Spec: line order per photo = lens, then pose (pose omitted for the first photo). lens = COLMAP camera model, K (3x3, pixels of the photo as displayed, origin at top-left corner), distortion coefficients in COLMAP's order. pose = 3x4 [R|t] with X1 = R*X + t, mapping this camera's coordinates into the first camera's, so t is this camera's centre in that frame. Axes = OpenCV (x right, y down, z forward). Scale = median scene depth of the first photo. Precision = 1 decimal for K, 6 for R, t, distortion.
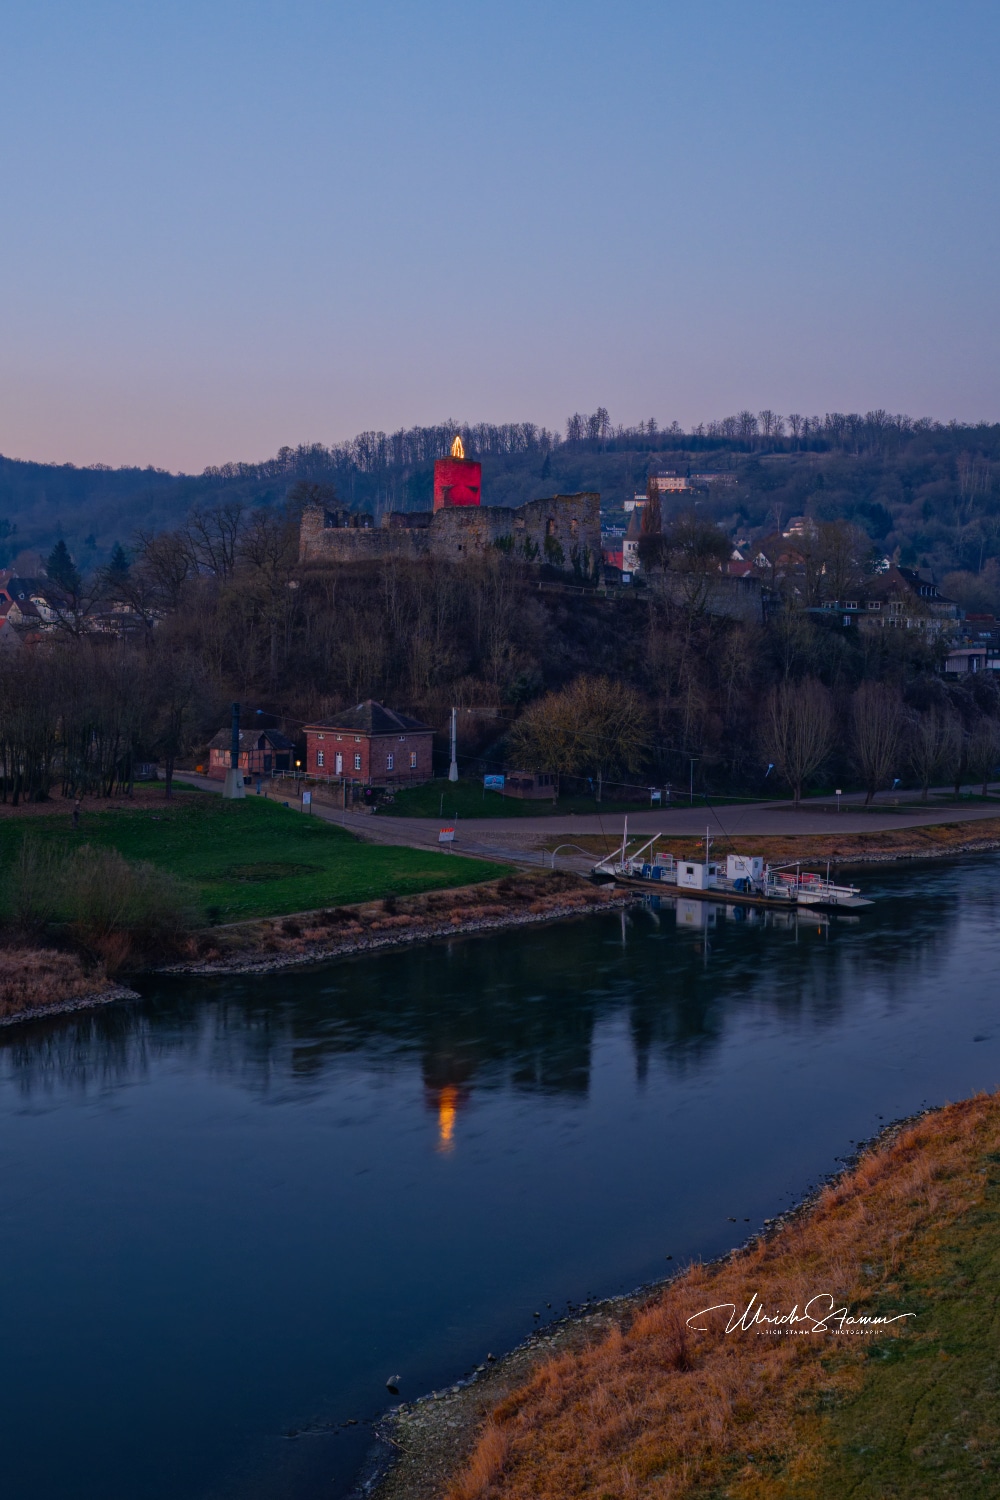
lens RADIAL K [[2075.1, 0, 507.6], [0, 2075.1, 658.9], [0, 0, 1]] dist [0.050796, 0.000000]
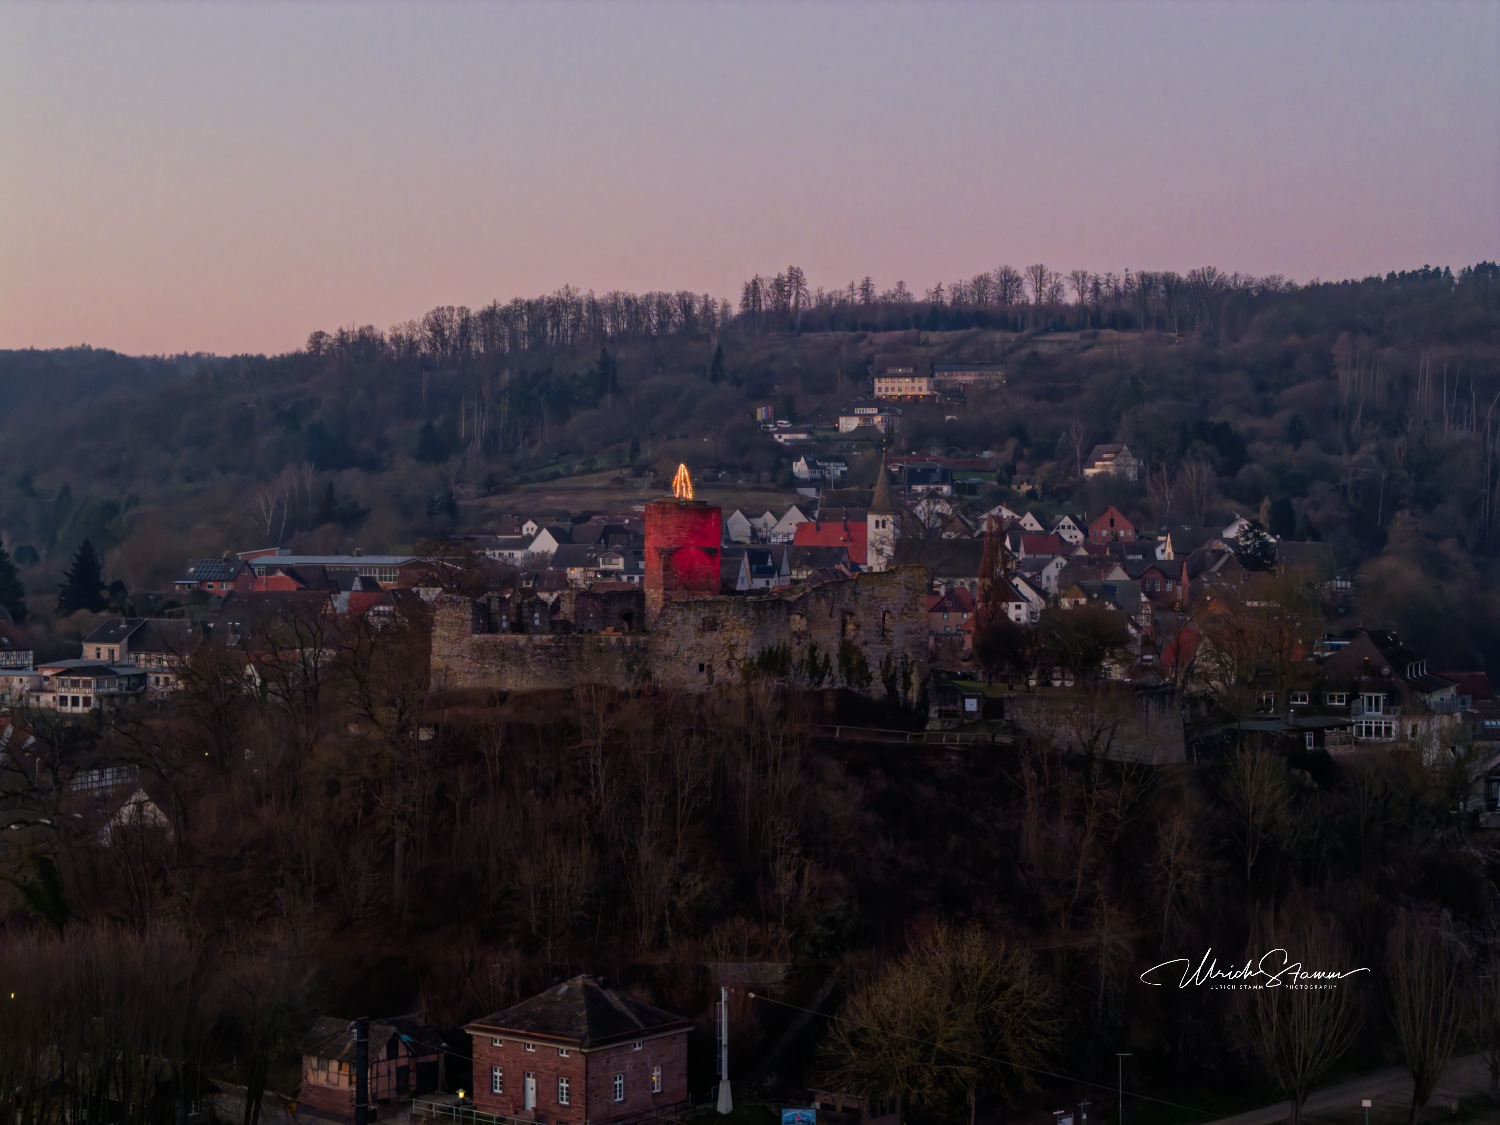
lens RADIAL K [[3045.9, 0, 750.4], [0, 3045.9, 560.5], [0, 0, 1]] dist [0.026355, 0.000000]
pose [[0.999111, -0.014385, 0.039627, -0.043946], [0.014866, 0.999819, -0.011869, -0.075004], [-0.039450, 0.012447, 0.999144, 0.120054]]
